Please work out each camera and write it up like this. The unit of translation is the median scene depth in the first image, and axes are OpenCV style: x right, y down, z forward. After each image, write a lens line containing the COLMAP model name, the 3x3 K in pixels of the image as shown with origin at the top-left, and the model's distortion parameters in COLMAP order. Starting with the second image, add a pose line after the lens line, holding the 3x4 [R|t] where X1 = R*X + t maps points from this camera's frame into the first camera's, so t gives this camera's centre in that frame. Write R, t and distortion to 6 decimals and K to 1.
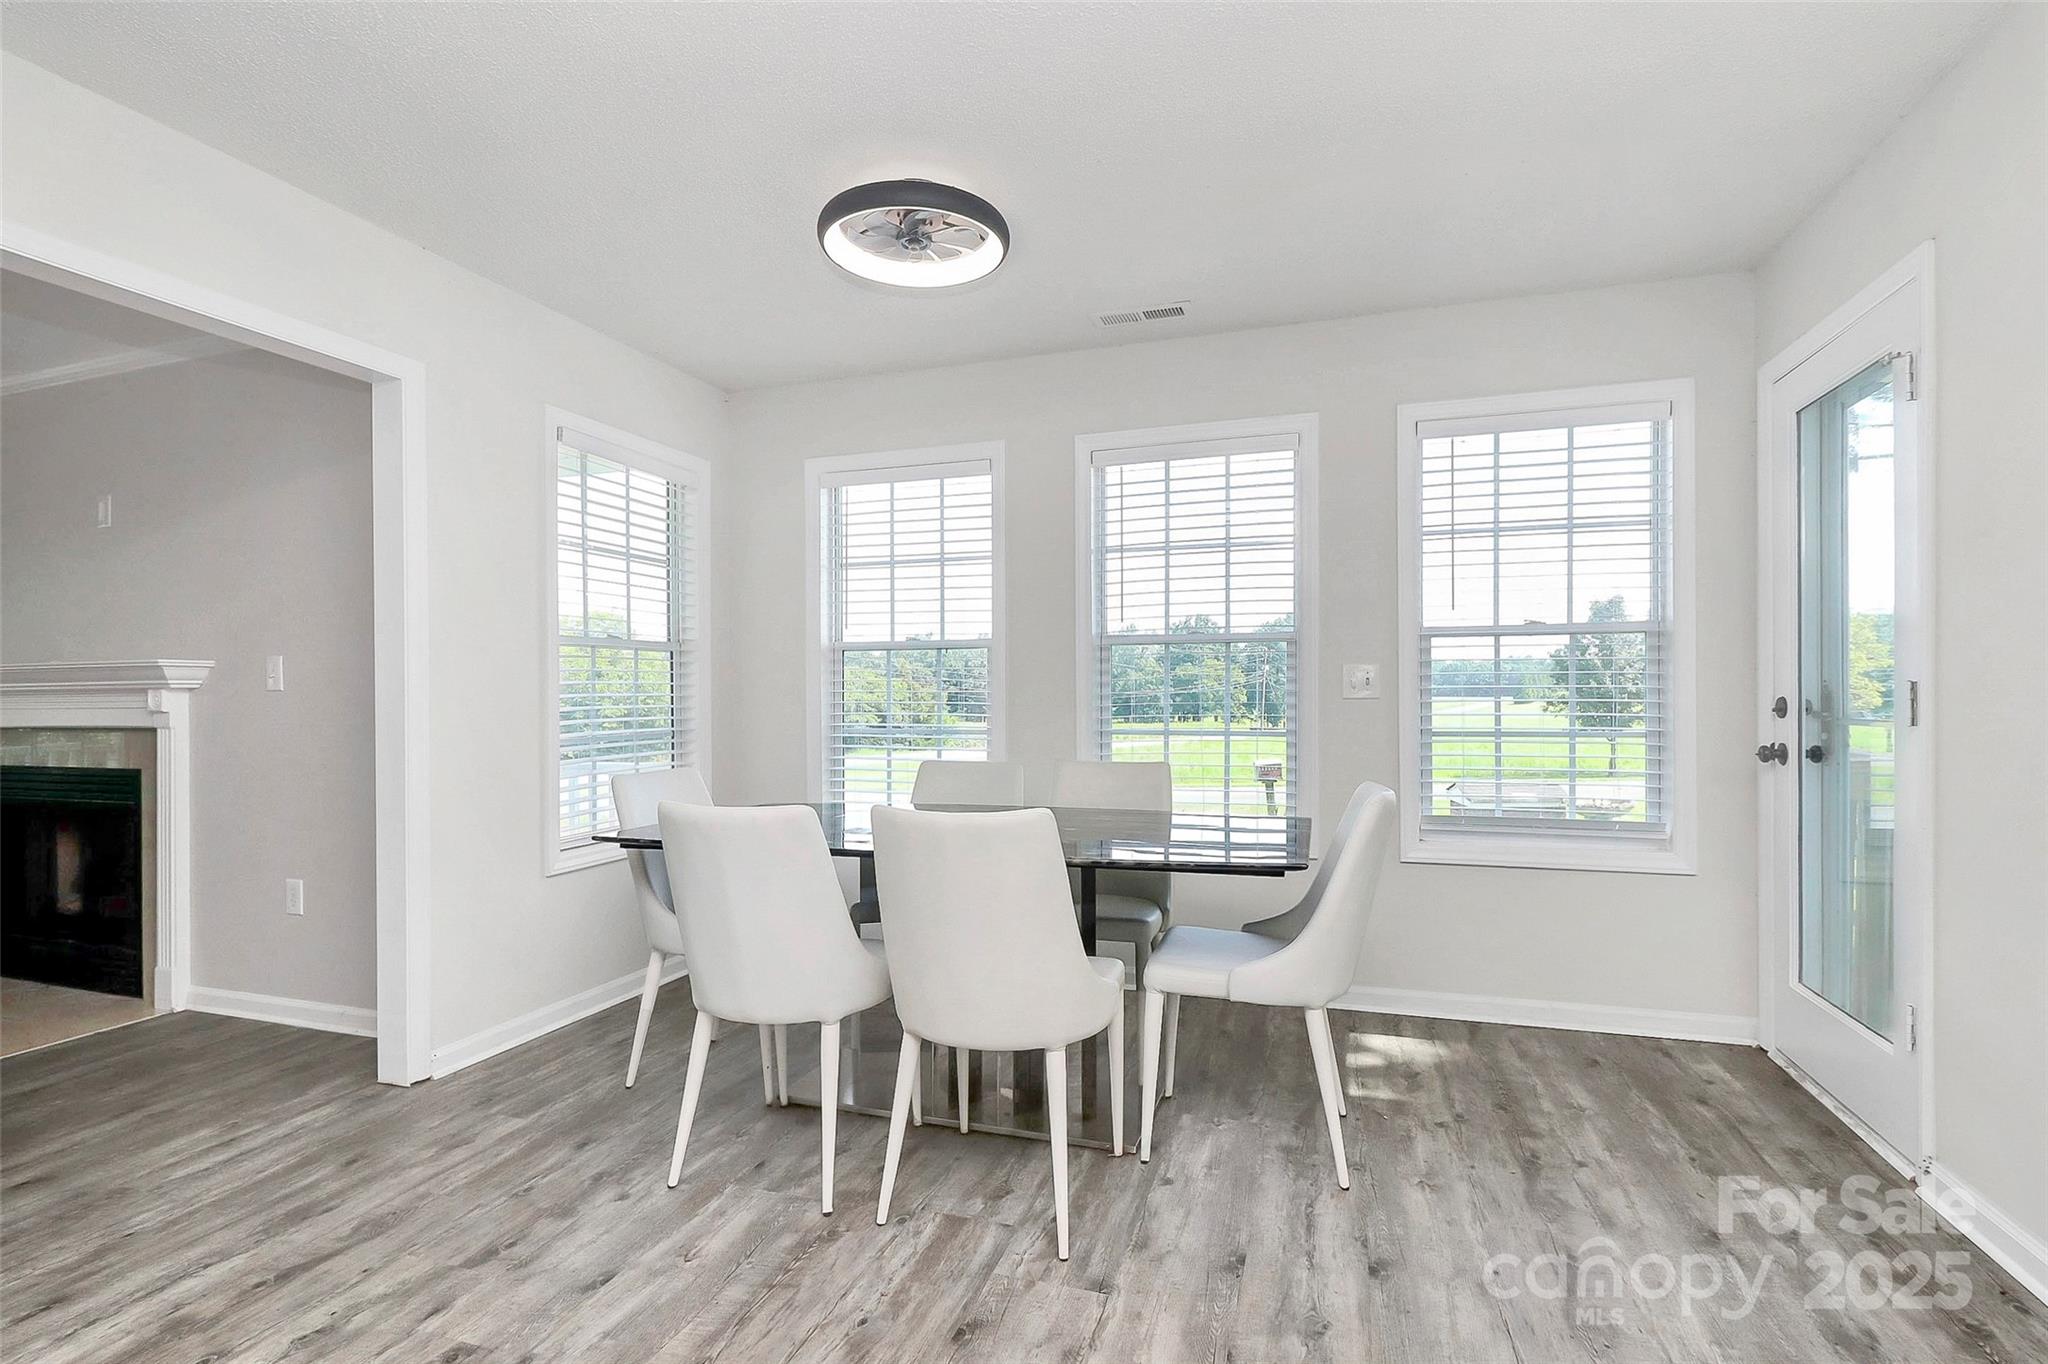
lens RADIAL K [[970.1, 0, 1021.8], [0, 970.1, 701.6], [0, 0, 1]] dist [0.004646, -0.012785]
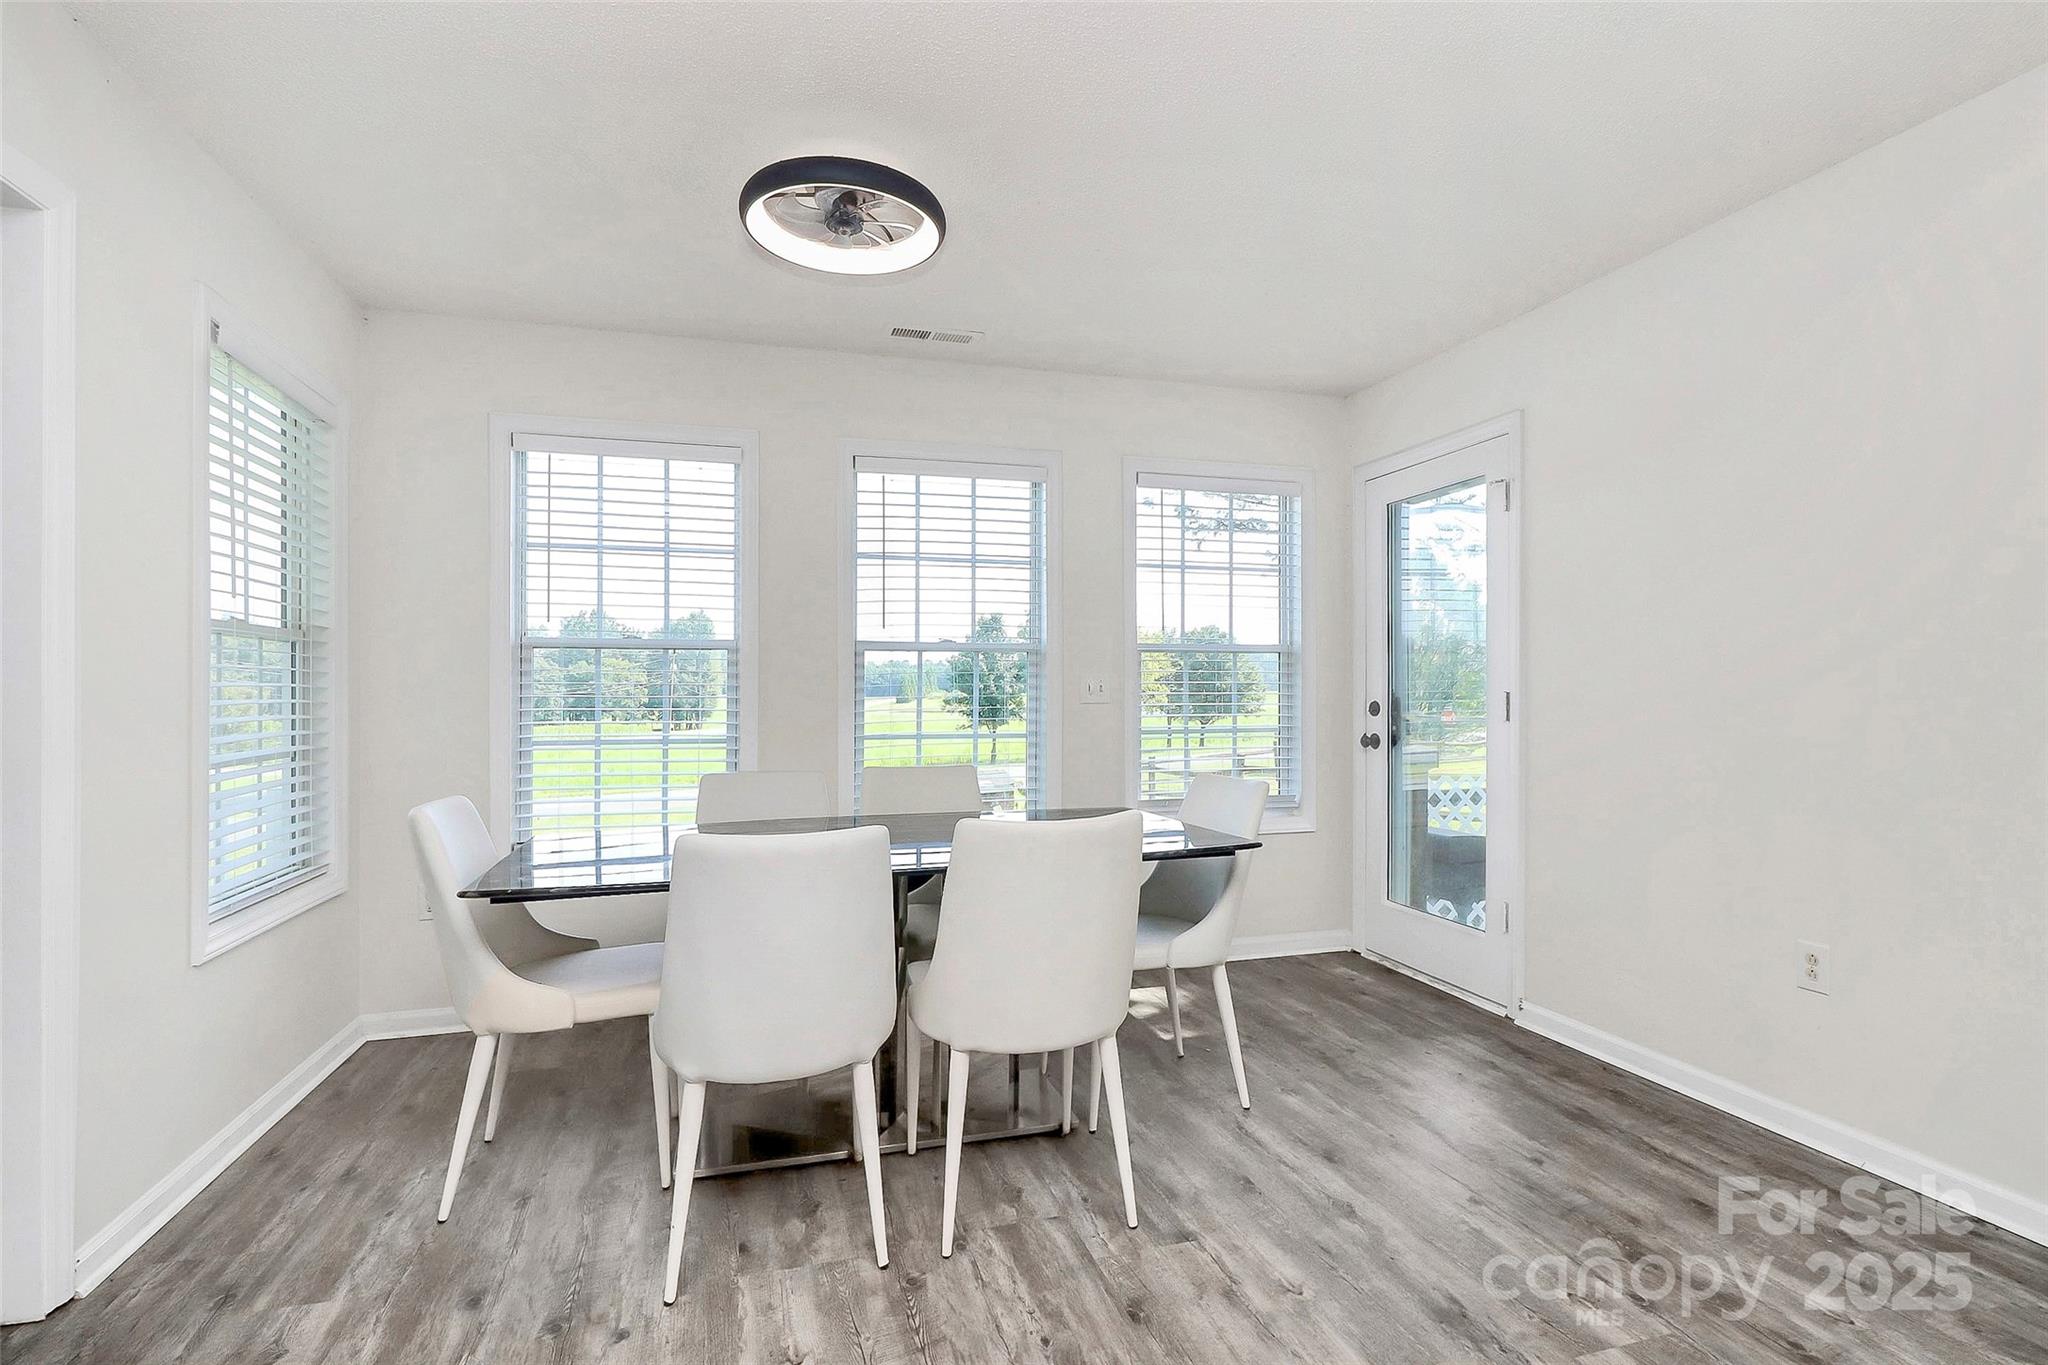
lens RADIAL K [[970.1, 0, 1028.9], [0, 970.1, 679.0], [0, 0, 1]] dist [0.004646, -0.012785]
pose [[0.825194, 0.009475, 0.564769, -0.506827], [0.004576, 0.999714, -0.023457, -0.006578], [-0.564830, 0.021941, 0.824915, 0.123481]]
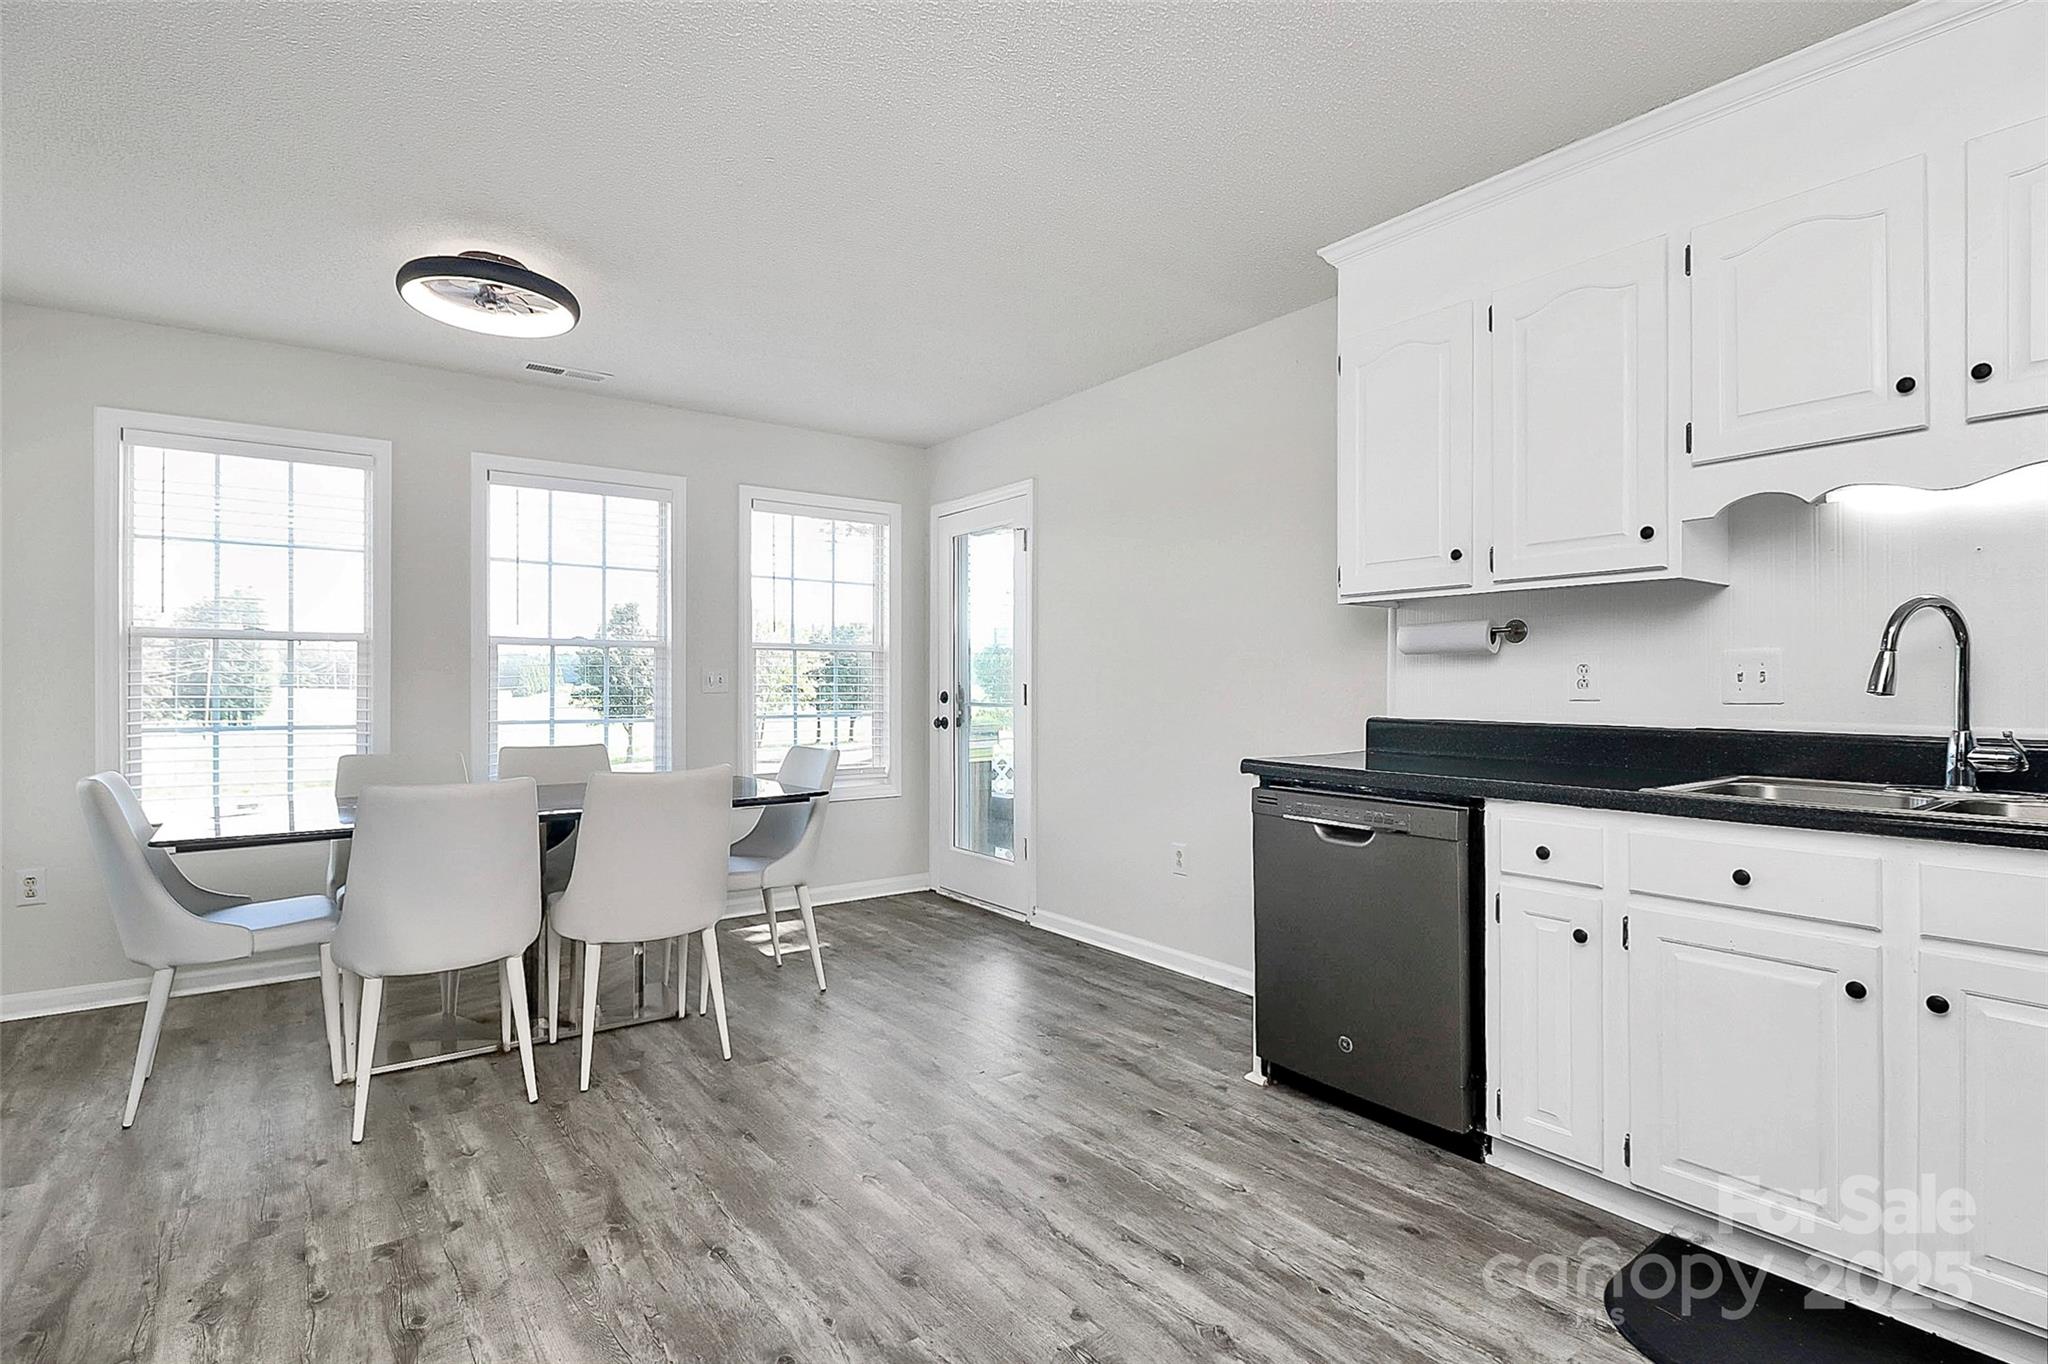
lens RADIAL K [[970.1, 0, 1012.2], [0, 970.1, 695.9], [0, 0, 1]] dist [0.004646, -0.012785]
pose [[0.589216, -0.003448, 0.807968, -0.702625], [0.004568, 0.999989, 0.000936, 0.002839], [-0.807963, 0.003139, 0.589225, -0.201030]]
